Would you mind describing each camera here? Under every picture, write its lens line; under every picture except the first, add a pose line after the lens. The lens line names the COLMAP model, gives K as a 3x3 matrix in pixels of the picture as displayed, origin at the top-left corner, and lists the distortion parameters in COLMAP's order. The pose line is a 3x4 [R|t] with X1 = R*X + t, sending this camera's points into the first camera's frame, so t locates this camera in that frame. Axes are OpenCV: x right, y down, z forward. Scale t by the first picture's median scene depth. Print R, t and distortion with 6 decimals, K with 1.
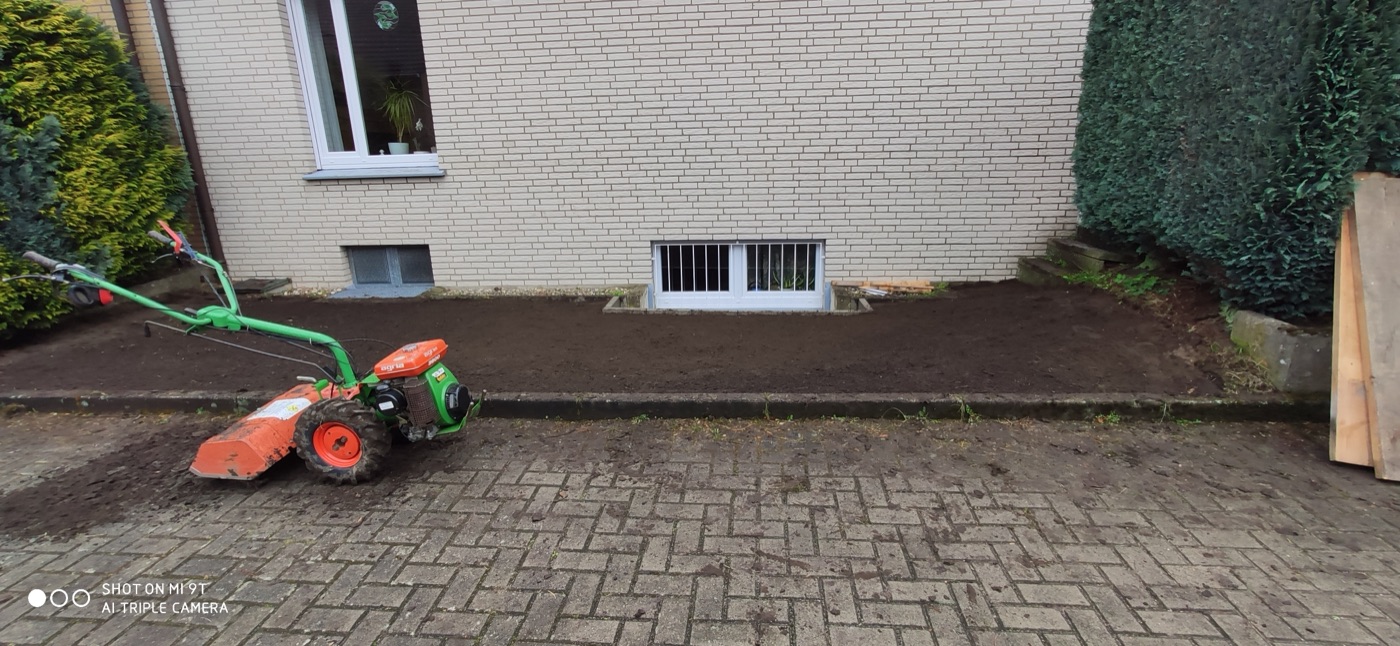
lens RADIAL K [[606.7, 0, 704.9], [0, 606.7, 328.9], [0, 0, 1]] dist [-0.054986, 0.044035]
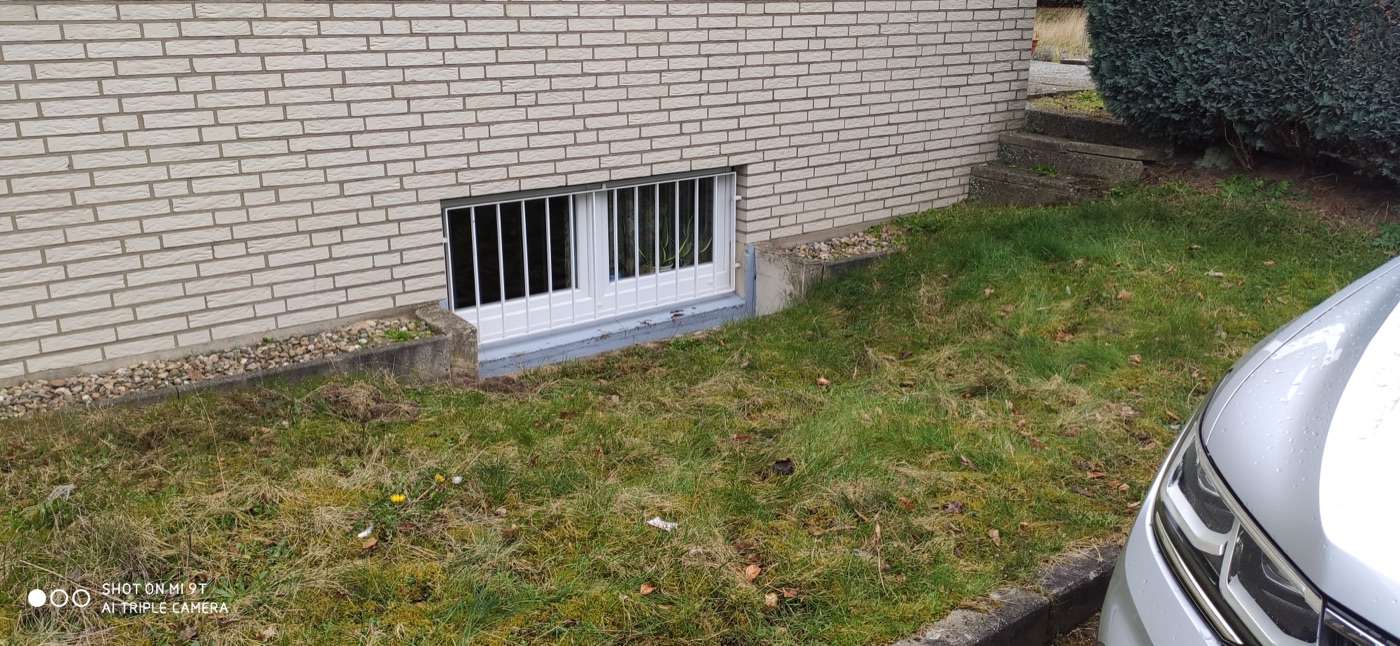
lens RADIAL K [[1035.4, 0, 697.8], [0, 1035.4, 328.4], [0, 0, 1]] dist [0.098189, -0.138691]
pose [[0.745697, -0.182080, 0.640924, -0.456098], [0.161435, 0.982648, 0.091336, -0.095828], [-0.646433, 0.035358, 0.762151, 0.321939]]
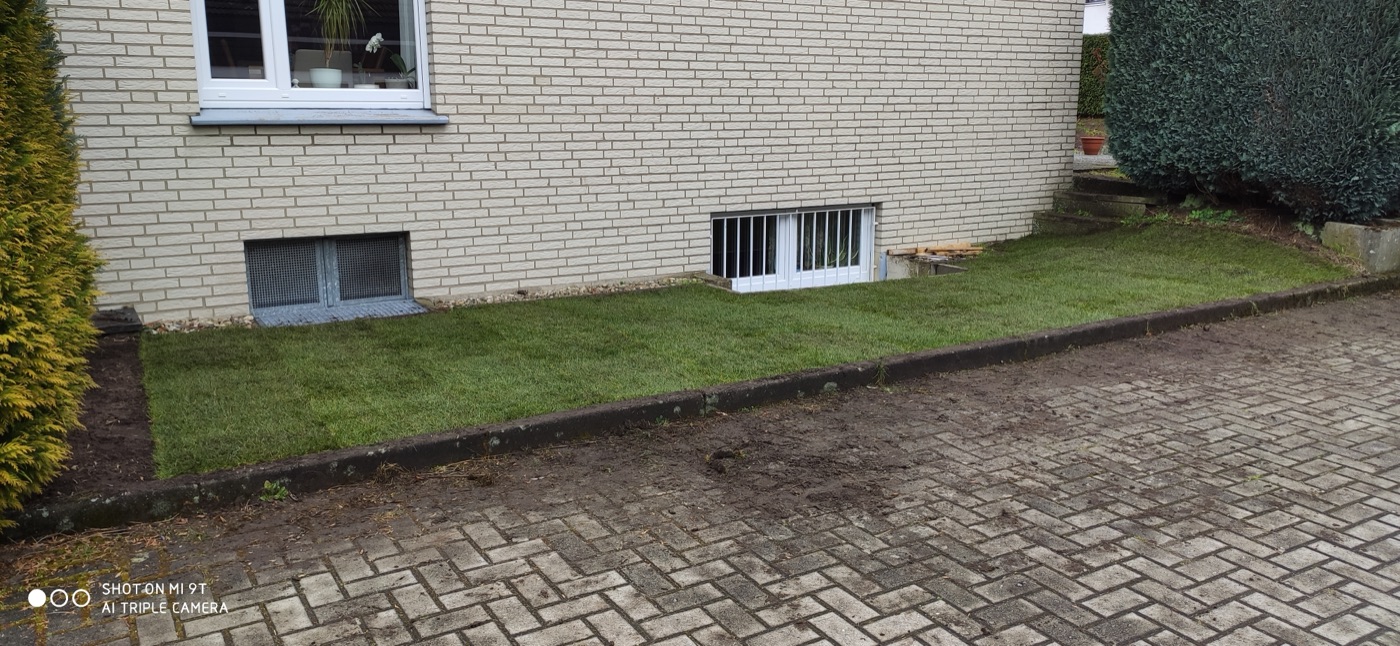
lens RADIAL K [[1035.4, 0, 697.8], [0, 1035.4, 328.4], [0, 0, 1]] dist [0.098189, -0.138691]
pose [[0.813035, -0.100825, 0.573418, -0.895467], [0.144930, 0.988937, -0.031607, 0.040854], [-0.563888, 0.108803, 0.818653, -0.061207]]
